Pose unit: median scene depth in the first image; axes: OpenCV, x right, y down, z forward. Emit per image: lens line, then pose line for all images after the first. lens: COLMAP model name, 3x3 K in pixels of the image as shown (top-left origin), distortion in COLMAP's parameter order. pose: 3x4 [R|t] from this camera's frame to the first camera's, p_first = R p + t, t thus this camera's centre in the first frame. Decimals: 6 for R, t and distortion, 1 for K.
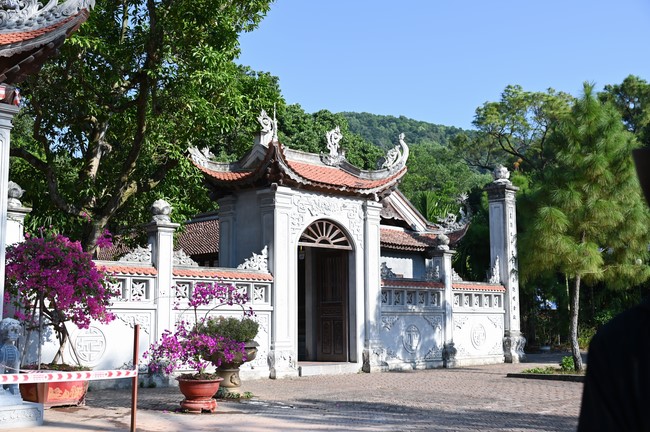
lens RADIAL K [[820.3, 0, 325.8], [0, 820.3, 218.0], [0, 0, 1]] dist [-0.002102, 0.000000]
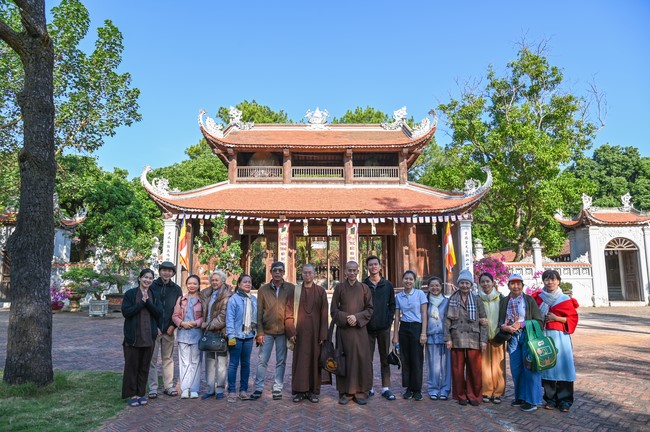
lens RADIAL K [[456.6, 0, 326.1], [0, 456.6, 216.5], [0, 0, 1]] dist [-0.014214, -0.004113]
pose [[0.705477, -0.106737, -0.700649, 0.312961], [0.093582, 0.993967, -0.057195, -0.060133], [0.702528, -0.025218, 0.711210, -0.456763]]
